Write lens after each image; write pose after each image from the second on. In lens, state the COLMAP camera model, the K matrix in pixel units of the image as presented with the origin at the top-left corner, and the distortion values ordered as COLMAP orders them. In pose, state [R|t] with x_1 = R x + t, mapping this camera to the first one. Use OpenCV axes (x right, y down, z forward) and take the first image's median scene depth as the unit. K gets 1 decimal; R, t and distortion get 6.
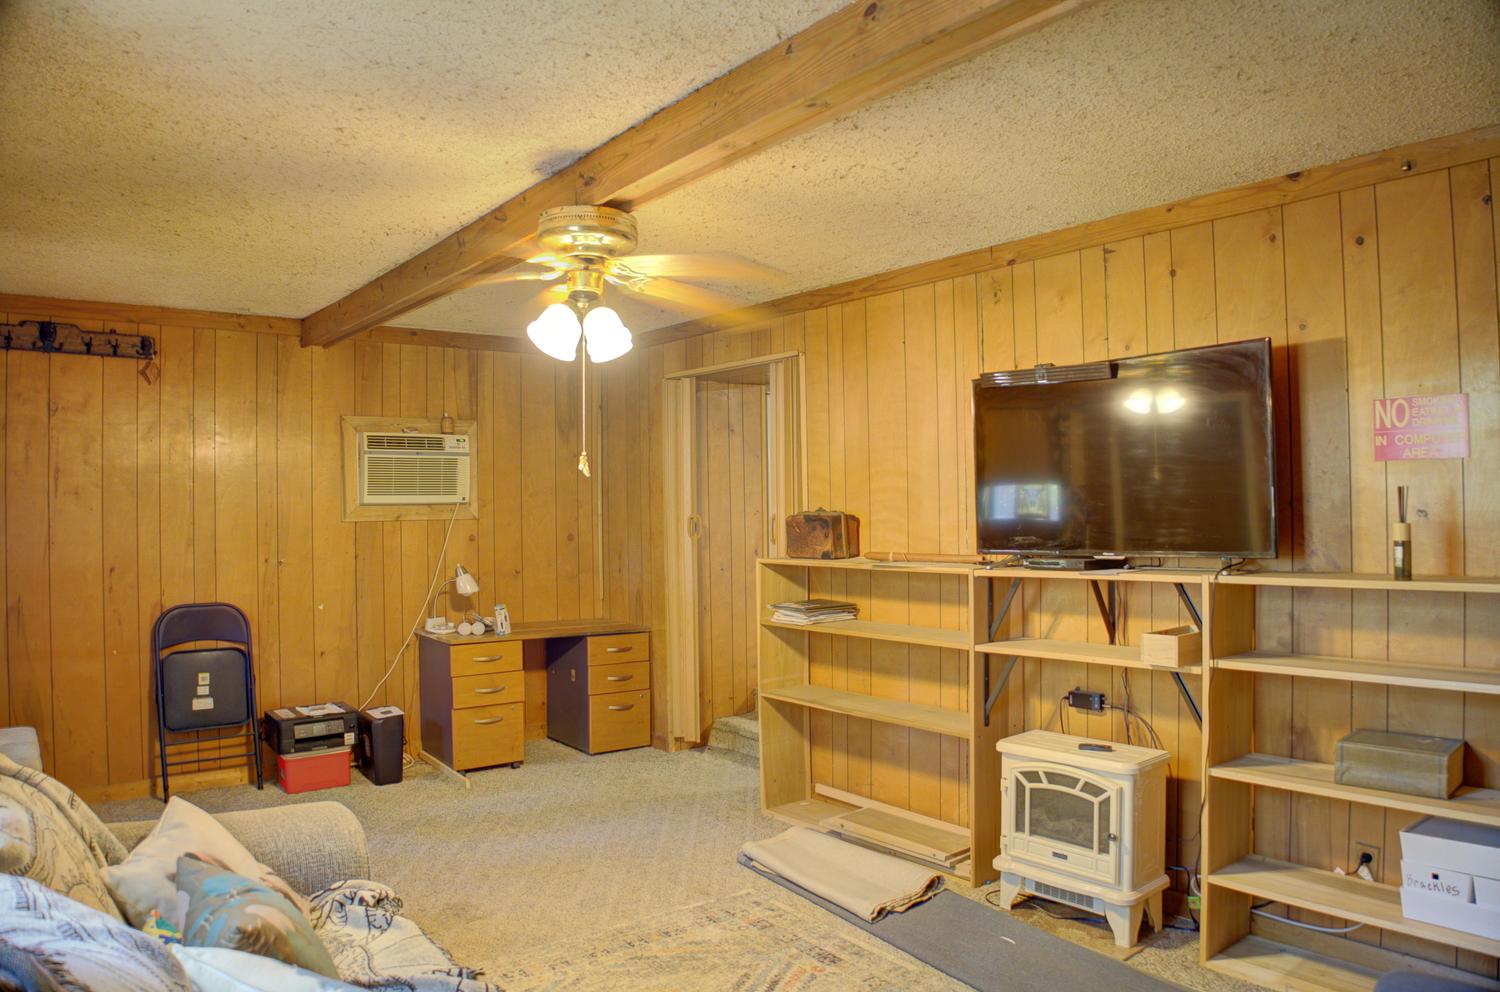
lens RADIAL K [[1015.7, 0, 753.3], [0, 1015.7, 513.4], [0, 0, 1]] dist [-0.111148, 0.024324]
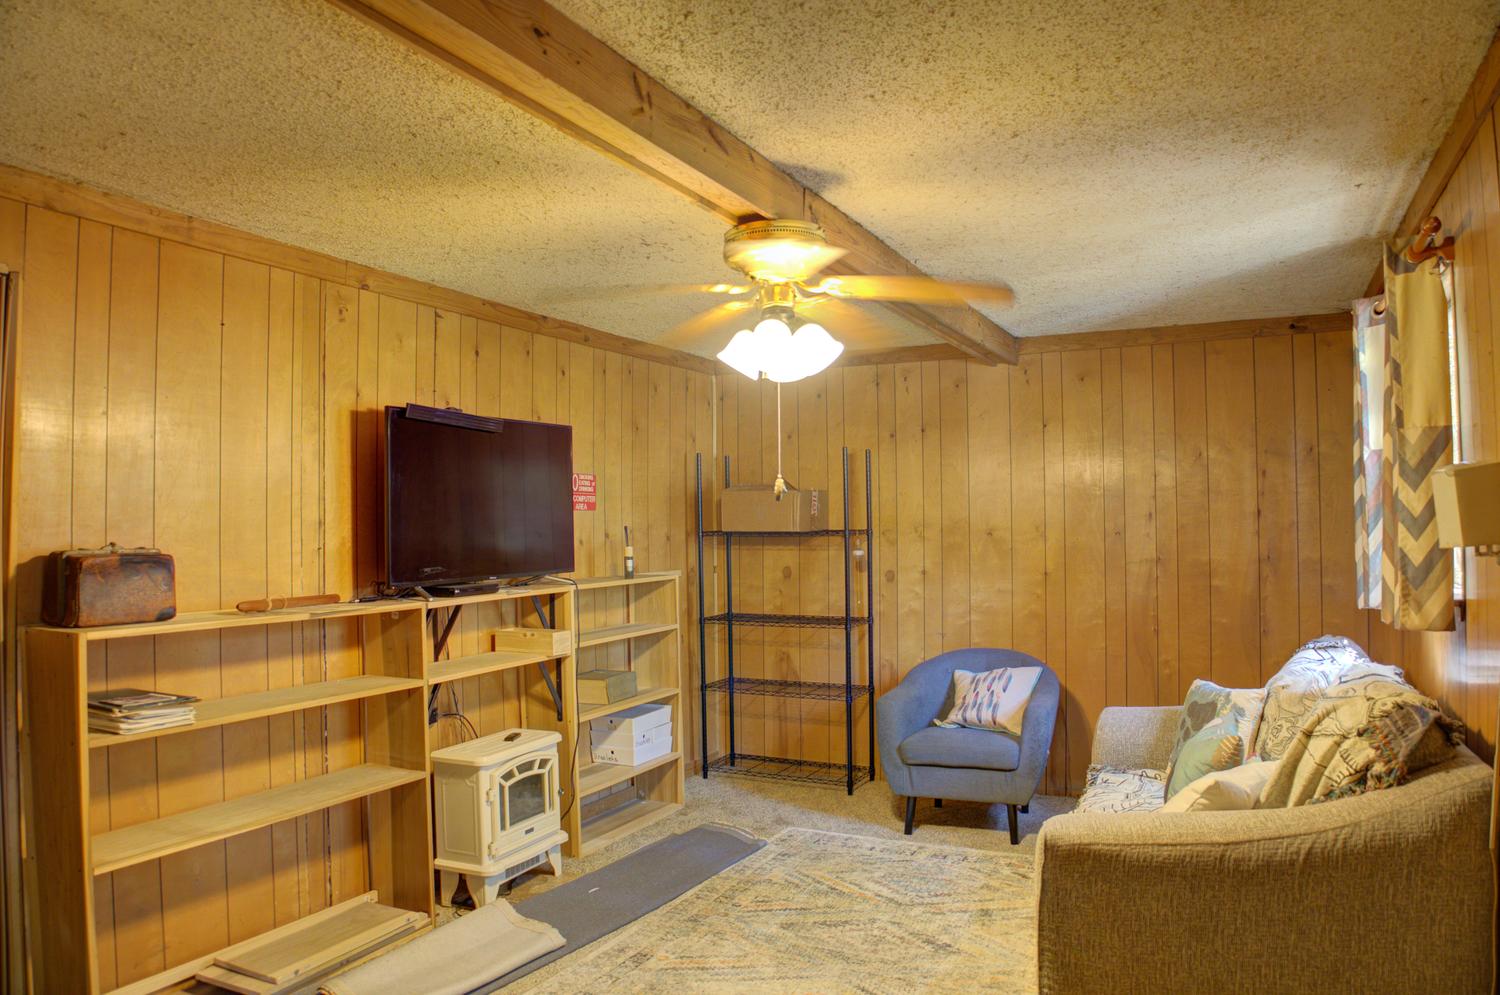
lens RADIAL K [[1015.7, 0, 753.3], [0, 1015.7, 514.9], [0, 0, 1]] dist [-0.111148, 0.024324]
pose [[-0.422359, 0.025850, 0.906060, -0.896936], [0.017807, 0.999637, -0.020219, -0.005444], [-0.906254, 0.007594, -0.422666, 1.252987]]
